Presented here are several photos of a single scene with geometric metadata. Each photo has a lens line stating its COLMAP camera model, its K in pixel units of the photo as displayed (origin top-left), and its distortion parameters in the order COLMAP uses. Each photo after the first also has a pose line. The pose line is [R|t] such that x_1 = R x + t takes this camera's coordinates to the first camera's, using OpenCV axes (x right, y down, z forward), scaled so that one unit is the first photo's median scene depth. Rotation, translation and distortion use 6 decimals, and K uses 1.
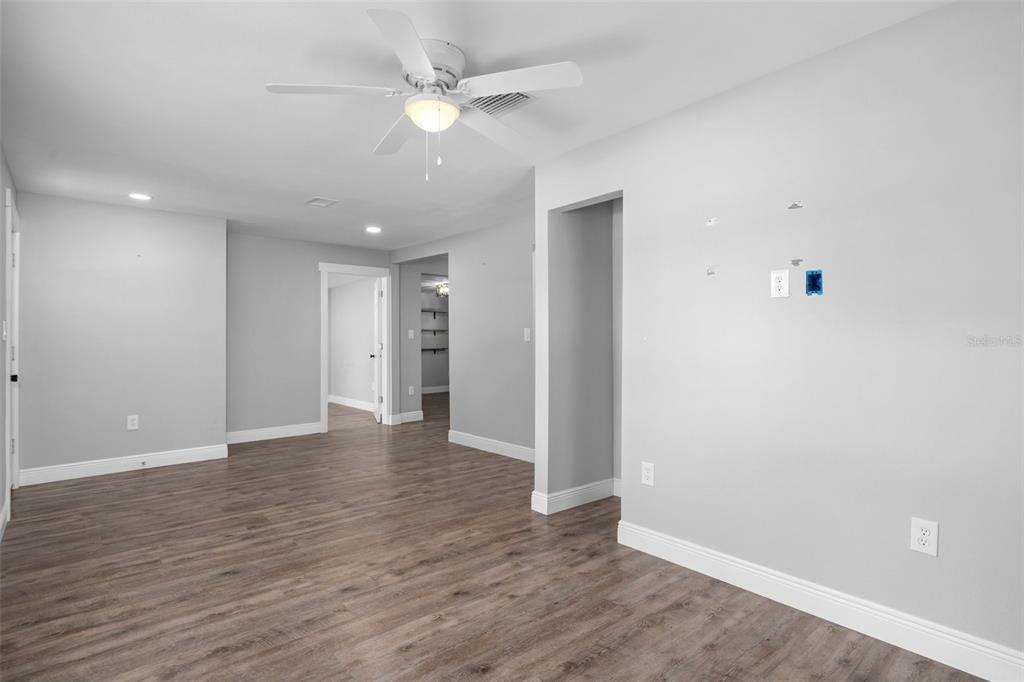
lens RADIAL K [[519.5, 0, 509.7], [0, 519.5, 344.2], [0, 0, 1]] dist [0.004158, 0.001423]
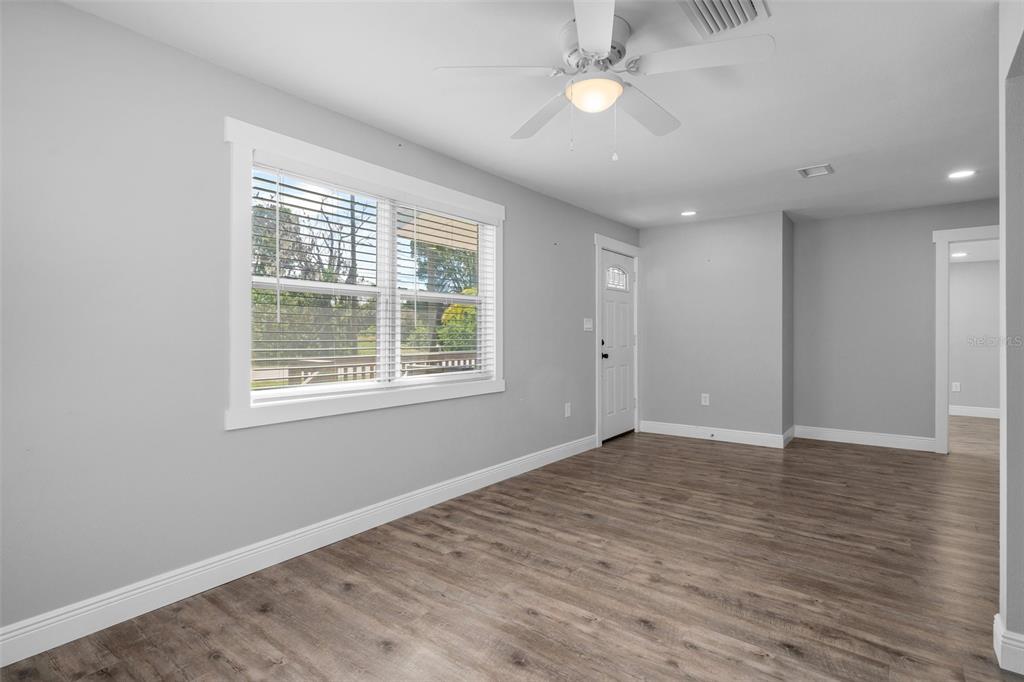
lens RADIAL K [[519.5, 0, 508.1], [0, 519.5, 337.7], [0, 0, 1]] dist [0.004158, 0.001423]
pose [[0.199534, 0.011893, -0.979819, 0.570506], [-0.011382, 0.999887, 0.009818, 0.000322], [0.979825, 0.009194, 0.199646, 0.489767]]
